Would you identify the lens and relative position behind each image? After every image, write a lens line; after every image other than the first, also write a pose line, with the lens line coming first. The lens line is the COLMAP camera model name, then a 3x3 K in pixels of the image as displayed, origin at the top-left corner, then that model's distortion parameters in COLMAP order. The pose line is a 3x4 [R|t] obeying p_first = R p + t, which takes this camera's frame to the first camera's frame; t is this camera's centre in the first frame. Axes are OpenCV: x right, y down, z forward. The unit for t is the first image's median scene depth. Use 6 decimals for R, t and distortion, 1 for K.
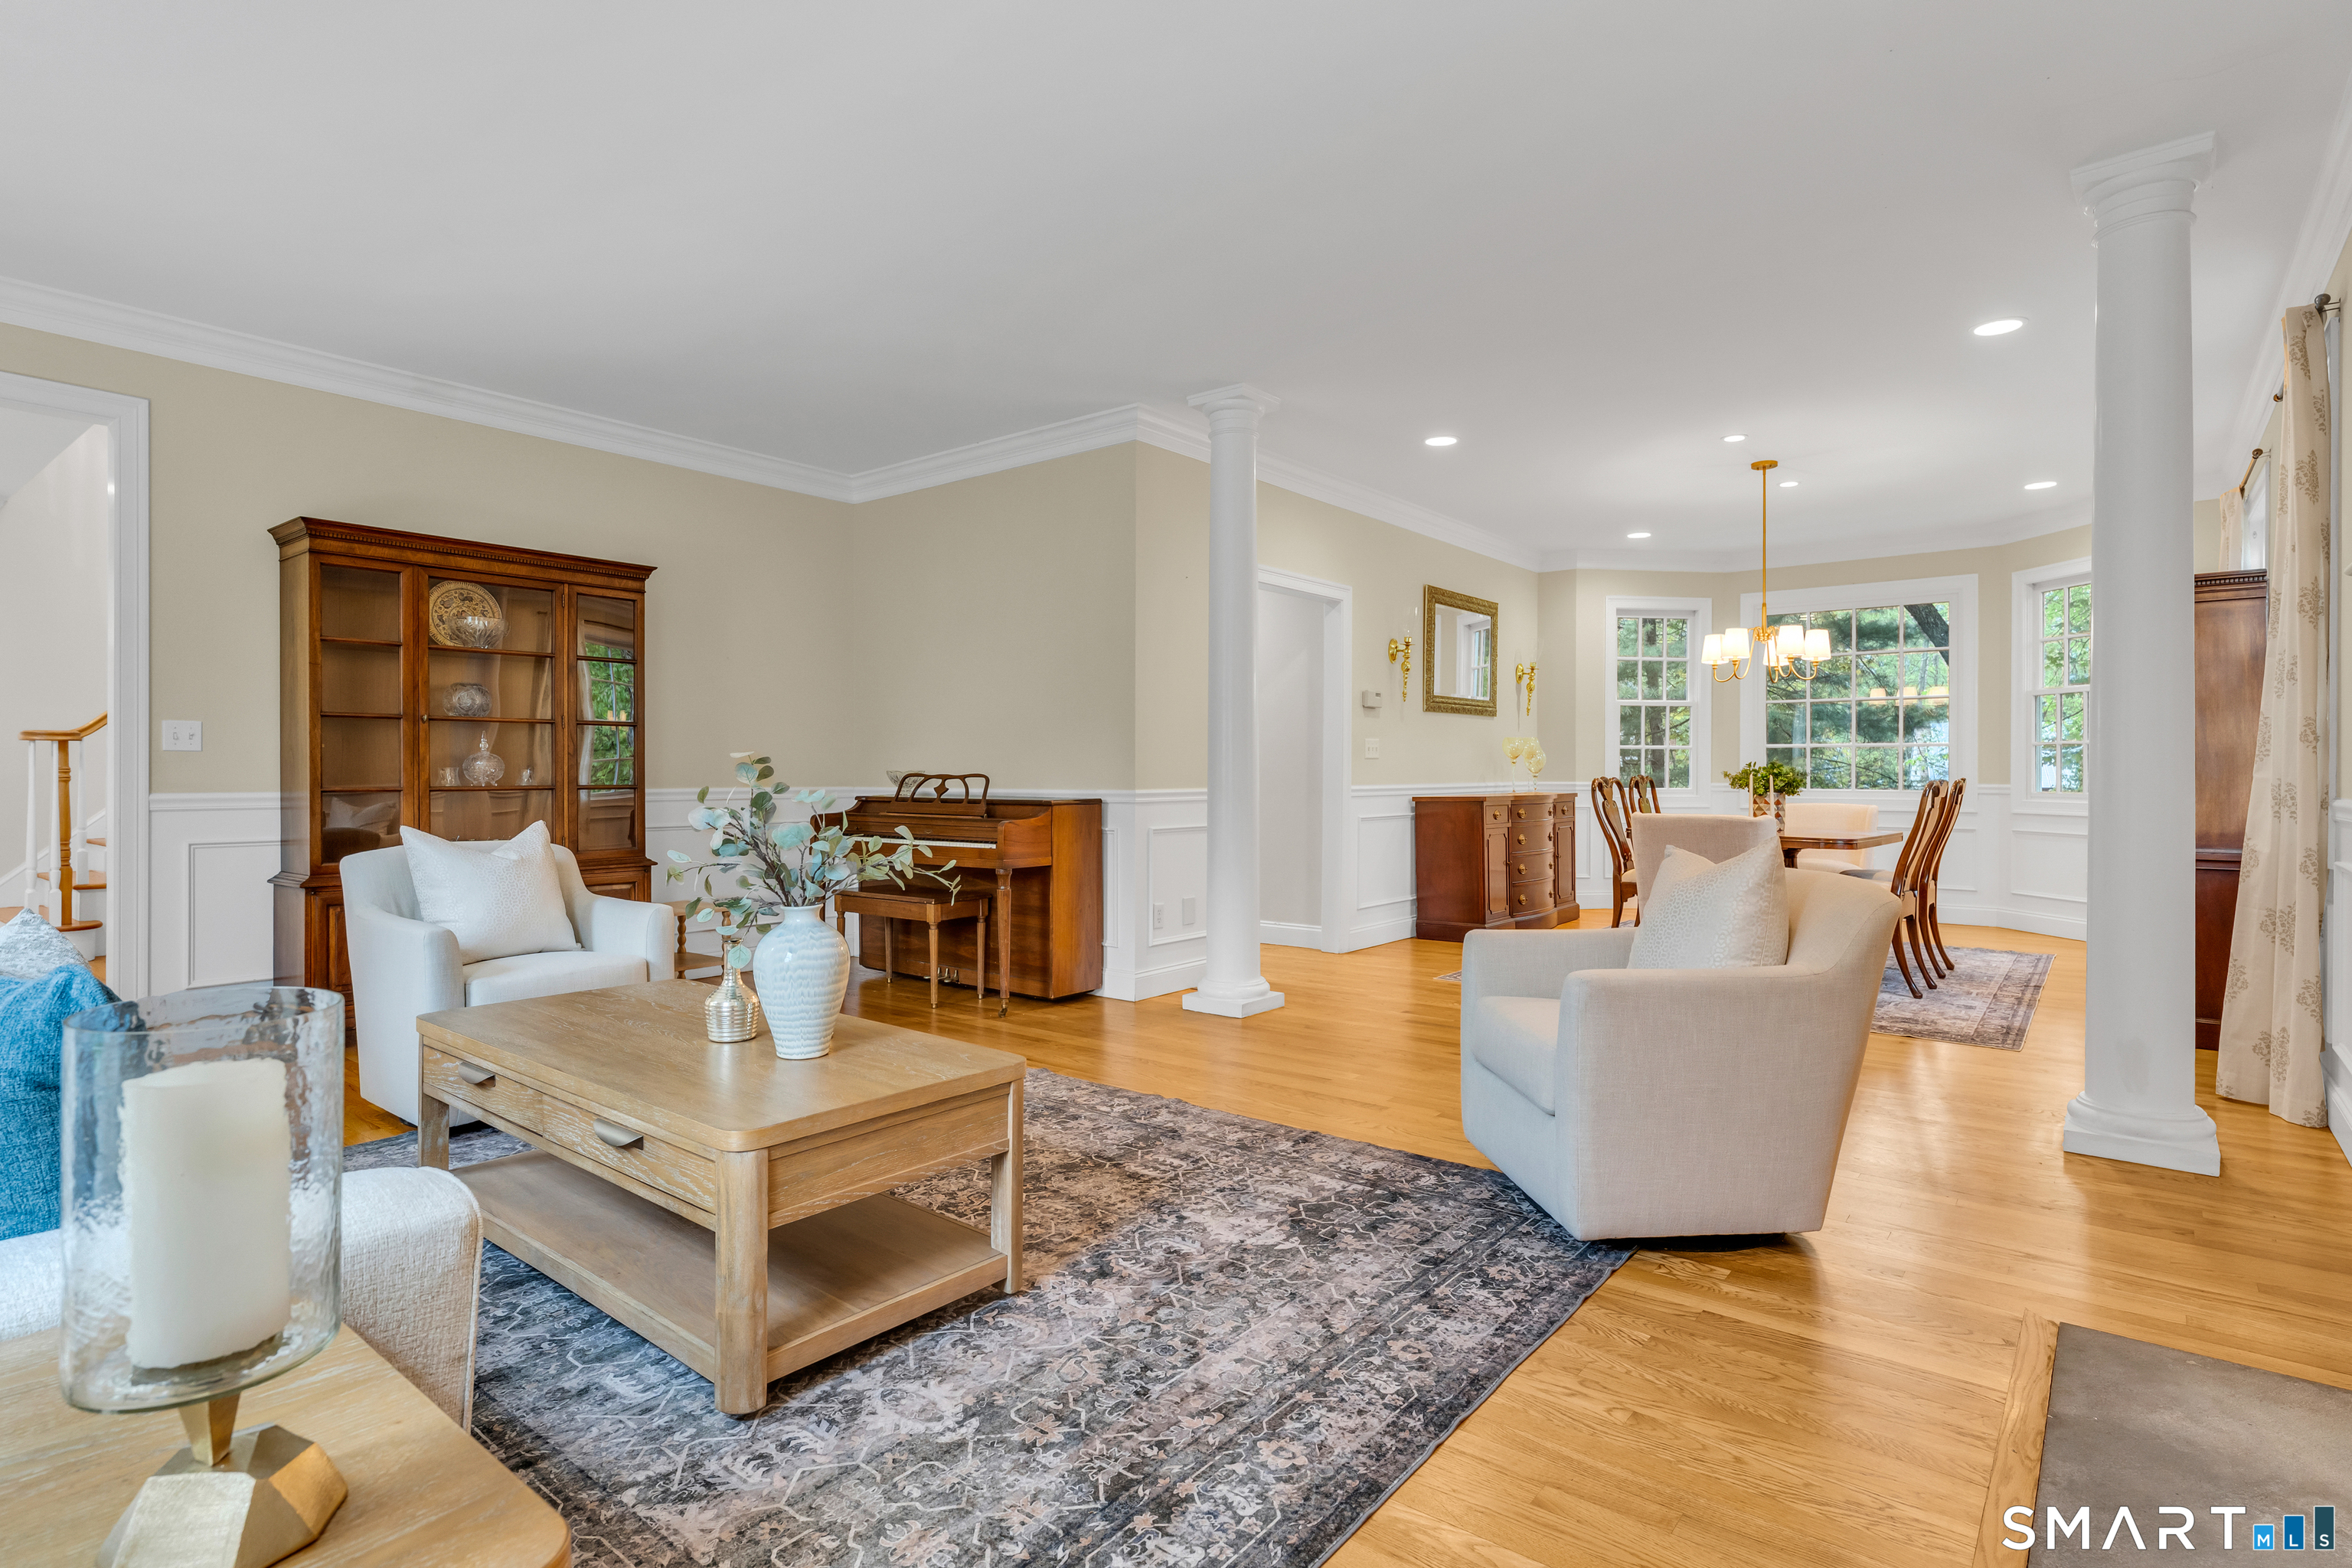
lens RADIAL K [[1180.9, 0, 1175.0], [0, 1180.9, 774.9], [0, 0, 1]] dist [-0.000044, -0.000343]
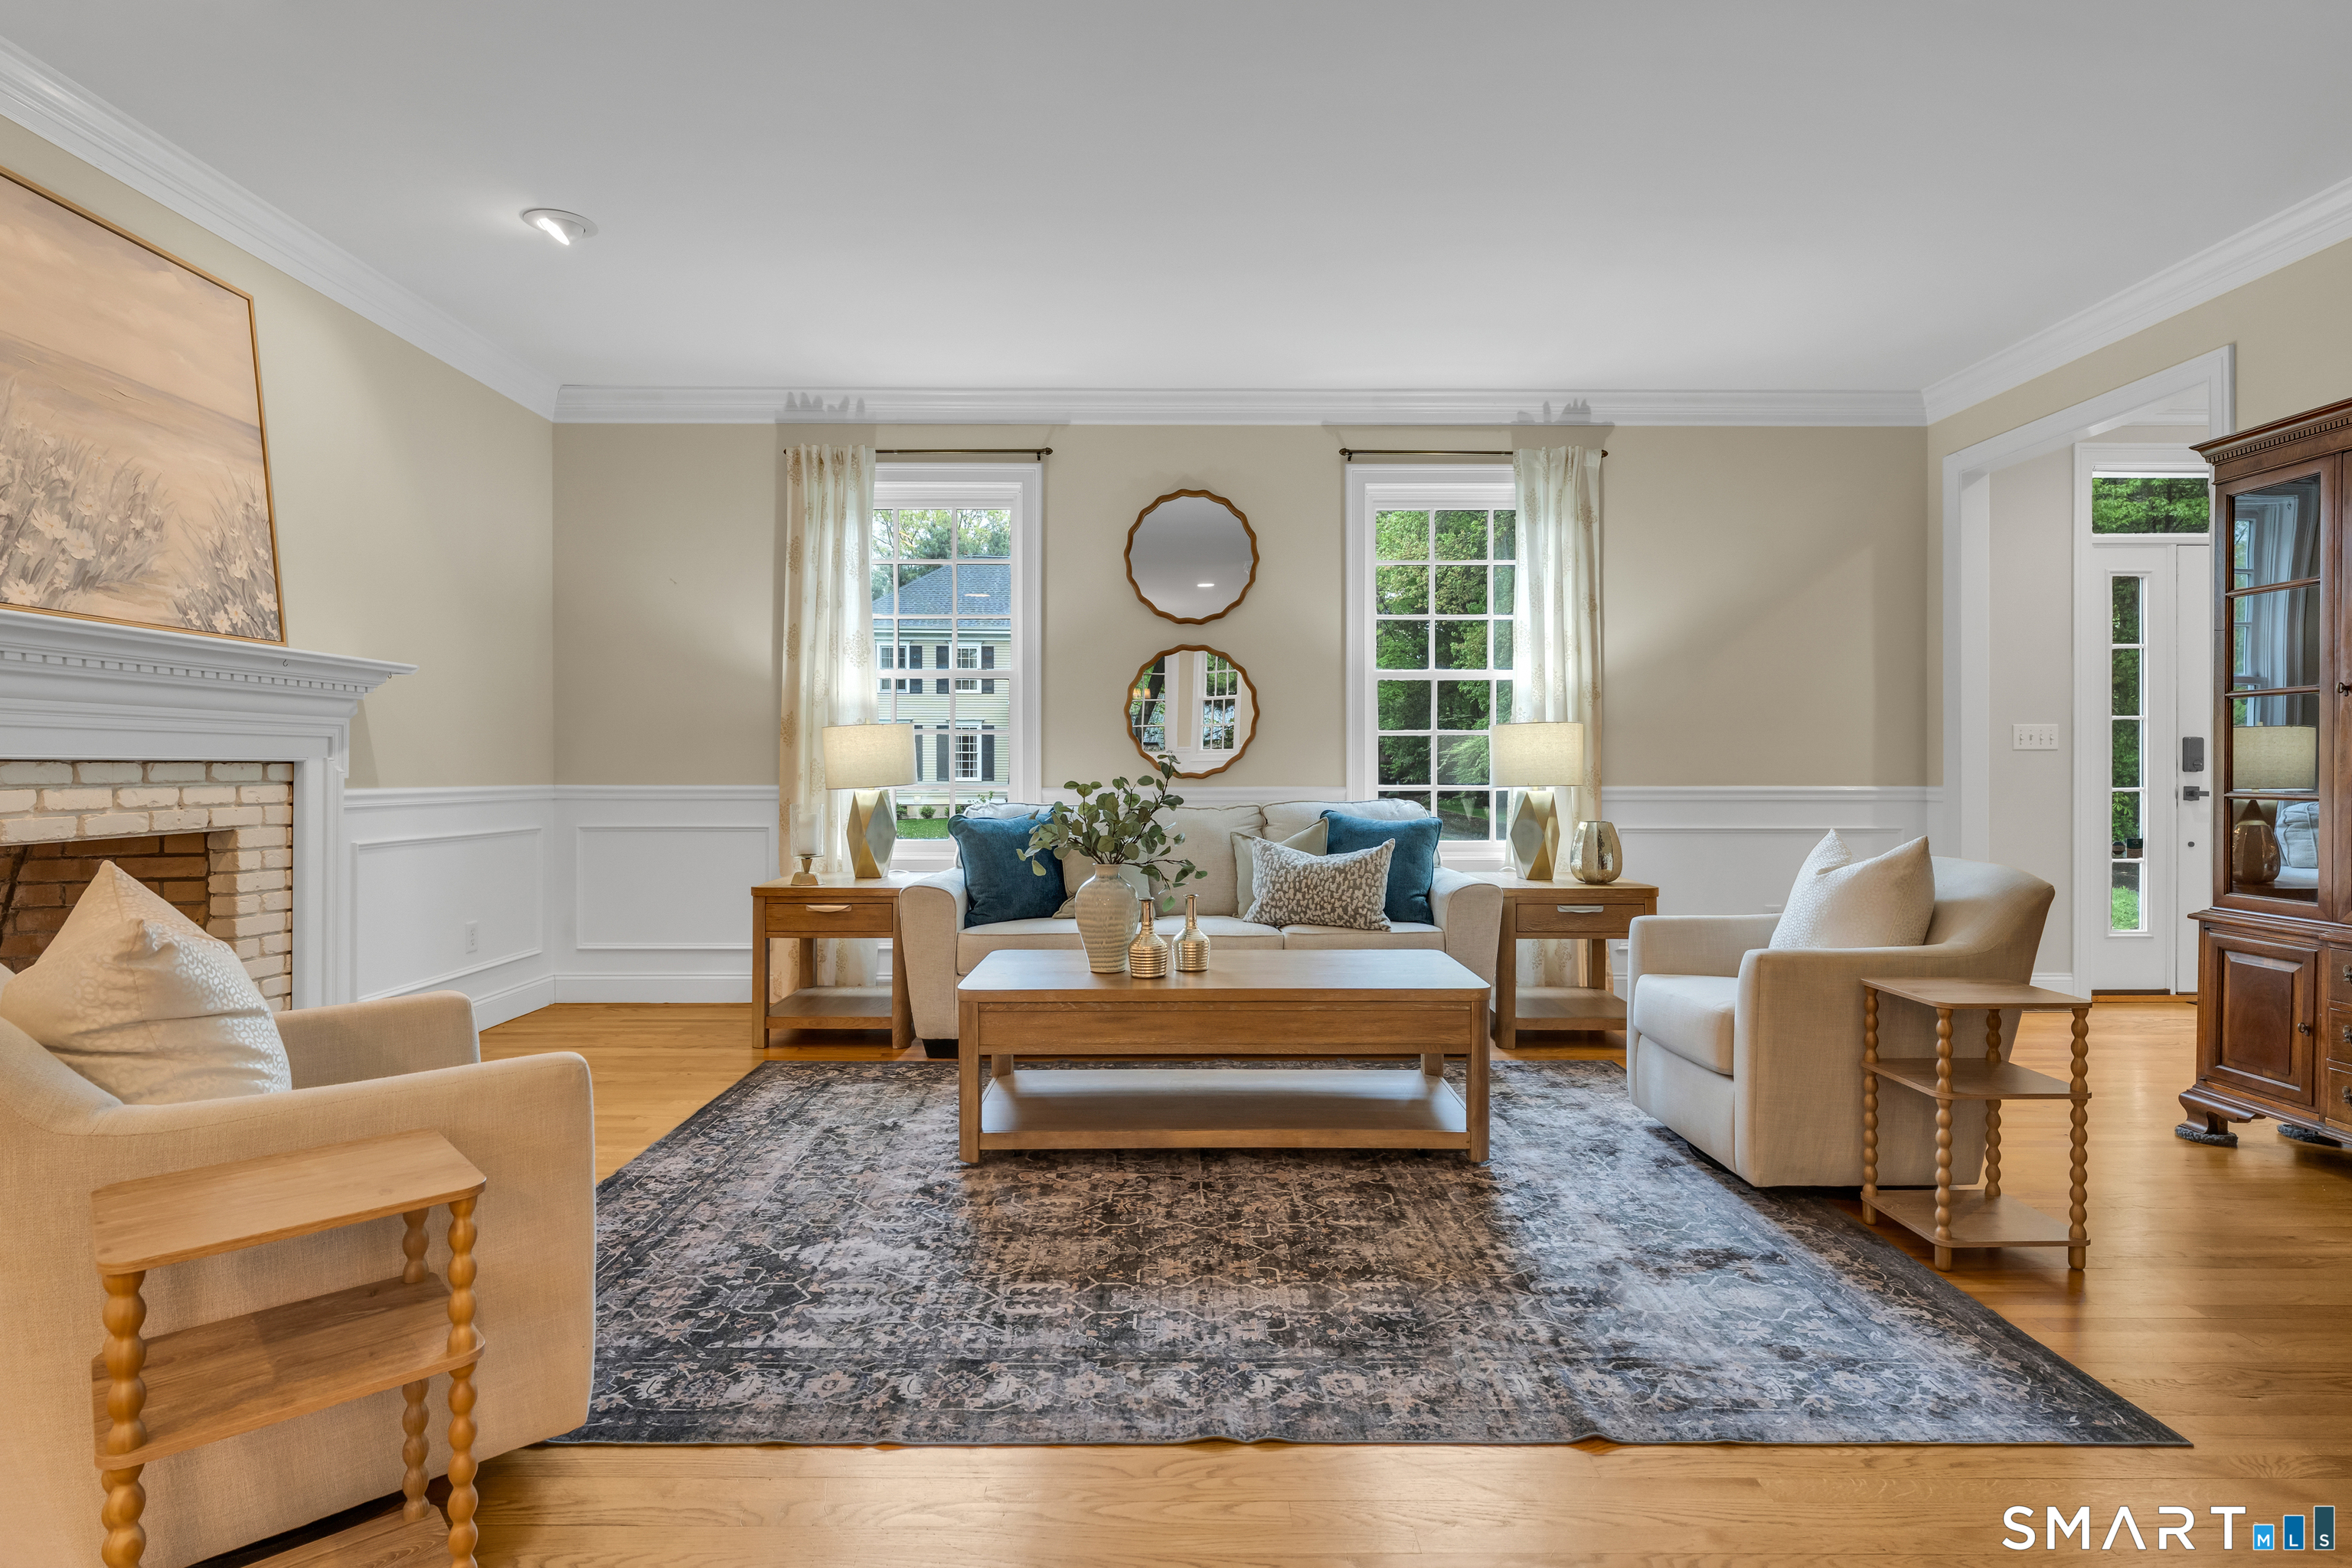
lens RADIAL K [[1180.9, 0, 1175.0], [0, 1180.9, 774.9], [0, 0, 1]] dist [-0.000044, -0.000343]
pose [[-0.775498, 0.003305, -0.631341, 0.425952], [-0.002306, 0.999965, 0.008066, -0.006324], [0.631346, 0.007711, -0.775463, 1.793233]]
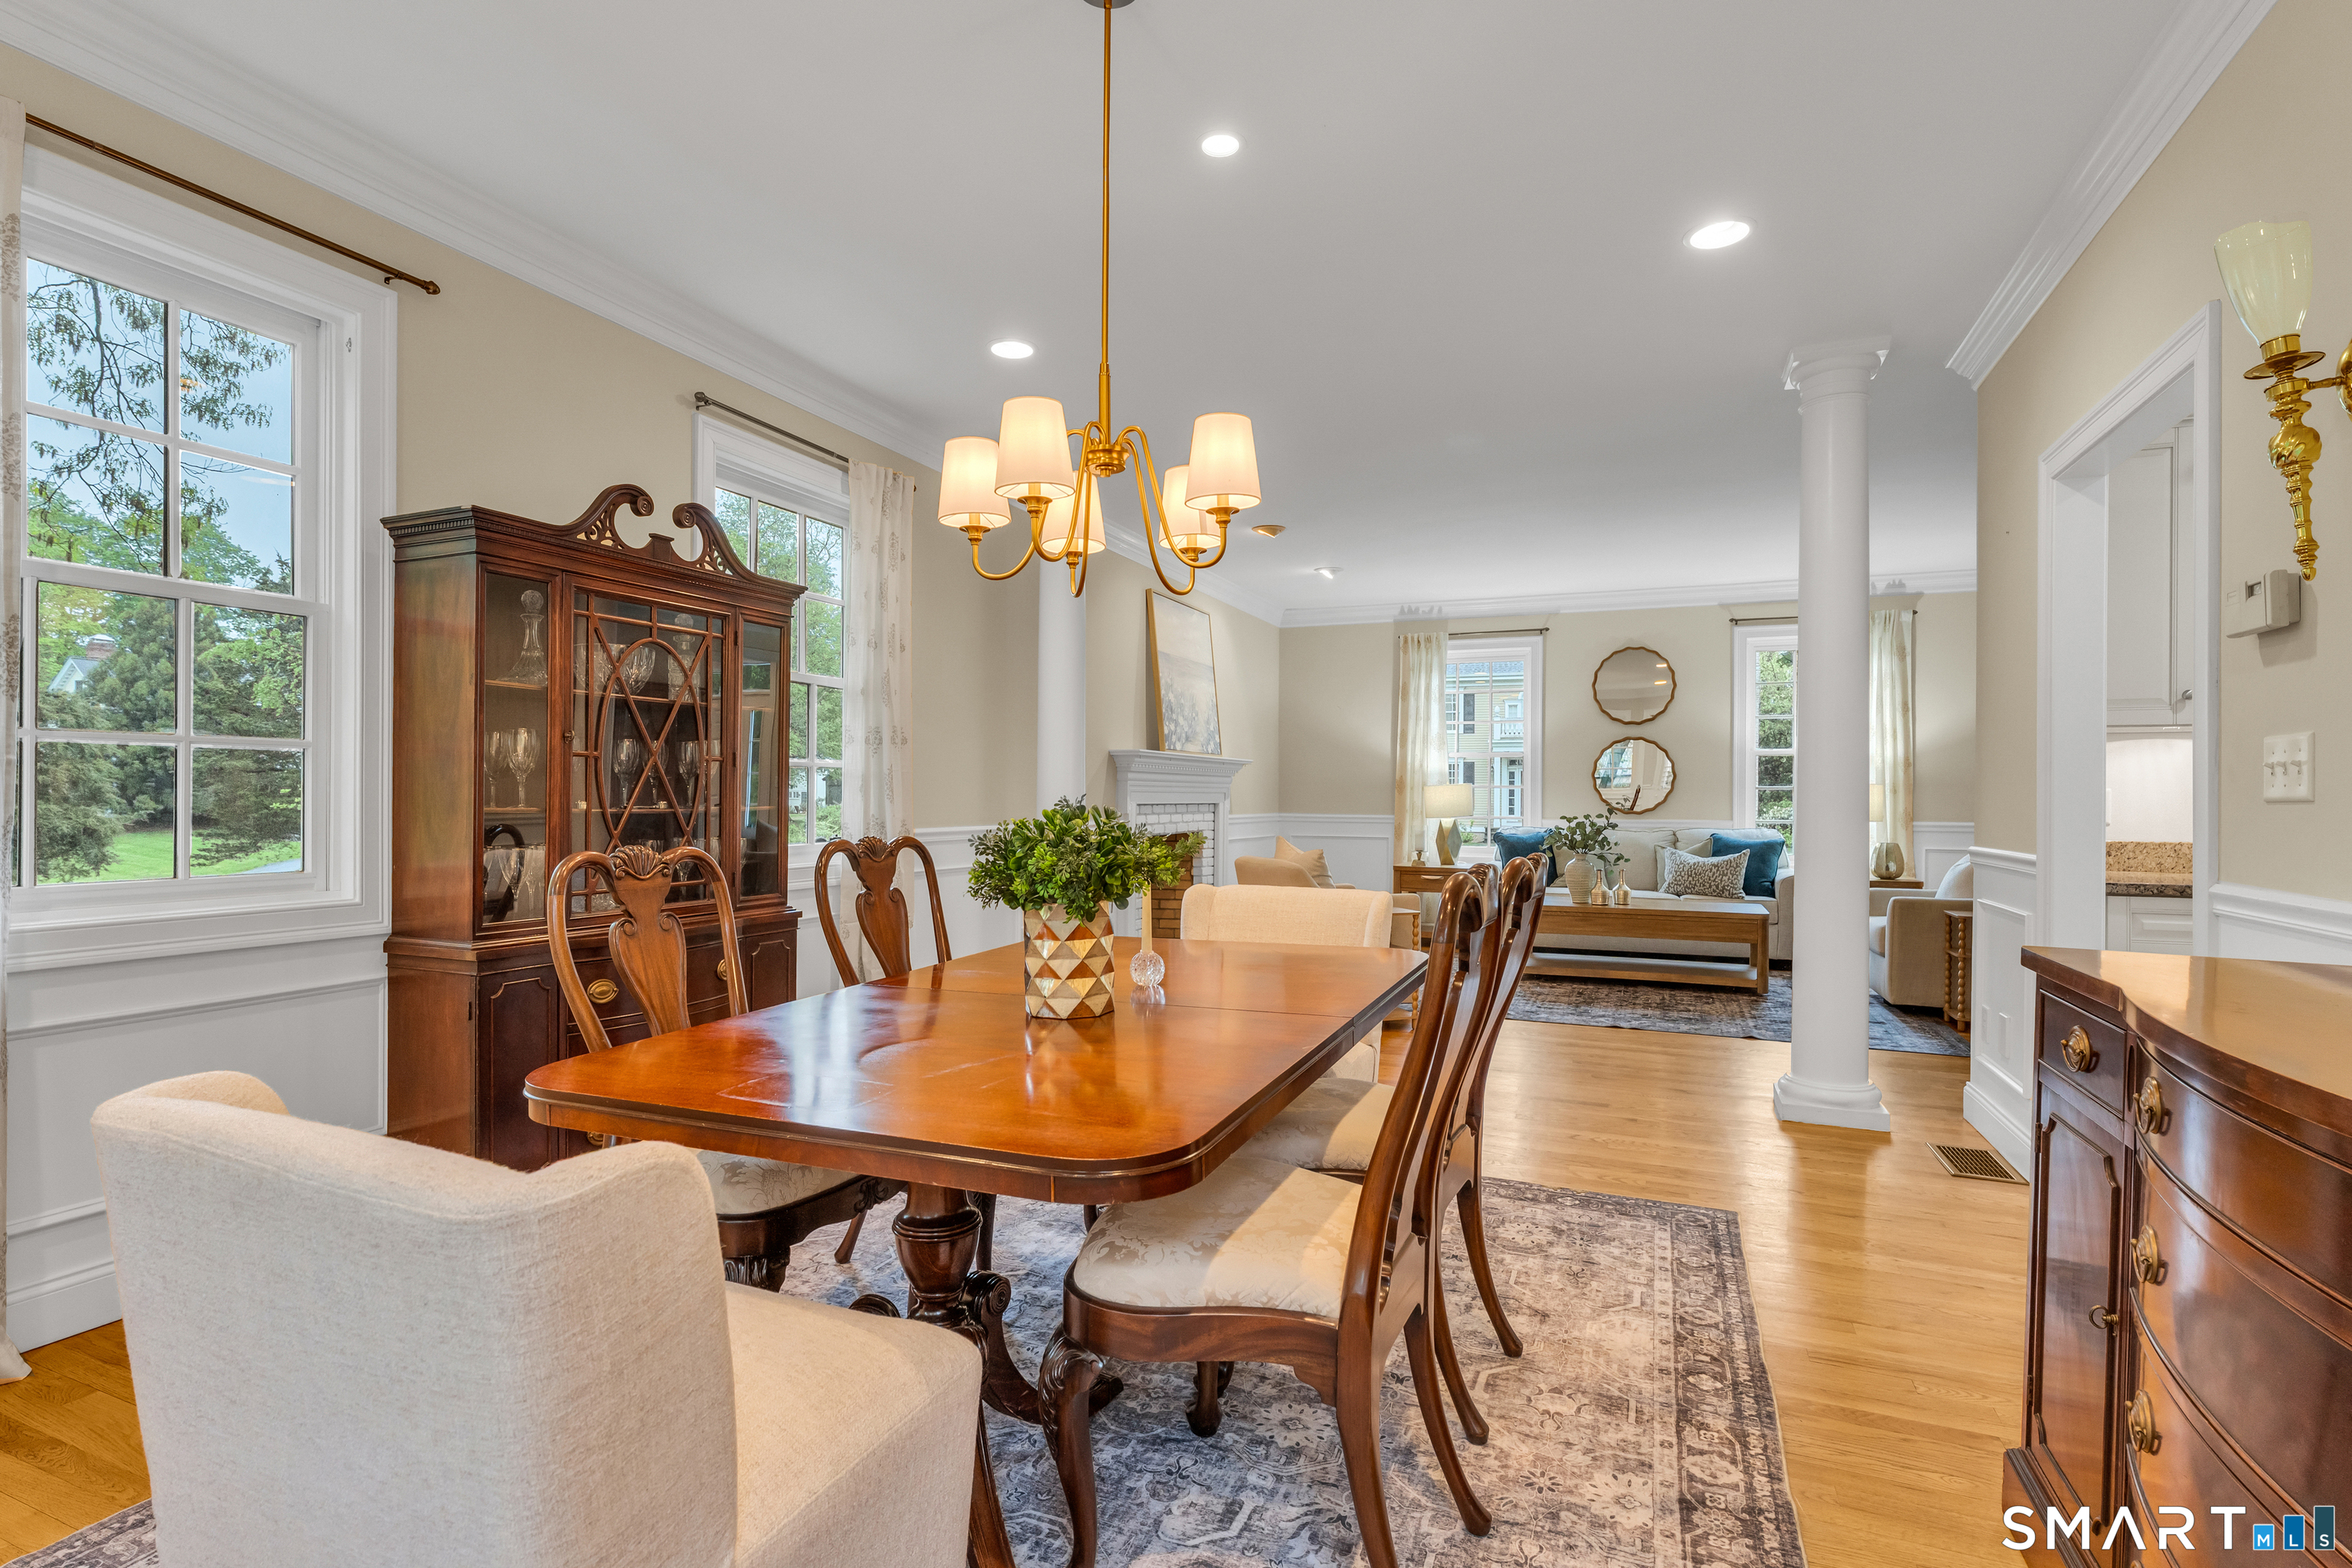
lens RADIAL K [[1137.5, 0, 1172.0], [0, 1137.5, 793.5], [0, 0, 1]] dist [0.000686, -0.000094]
pose [[-0.961389, -0.006432, -0.275119, 1.274986], [-0.006570, 0.999978, -0.000417, -0.032755], [0.275115, 0.001407, -0.961410, 2.977841]]
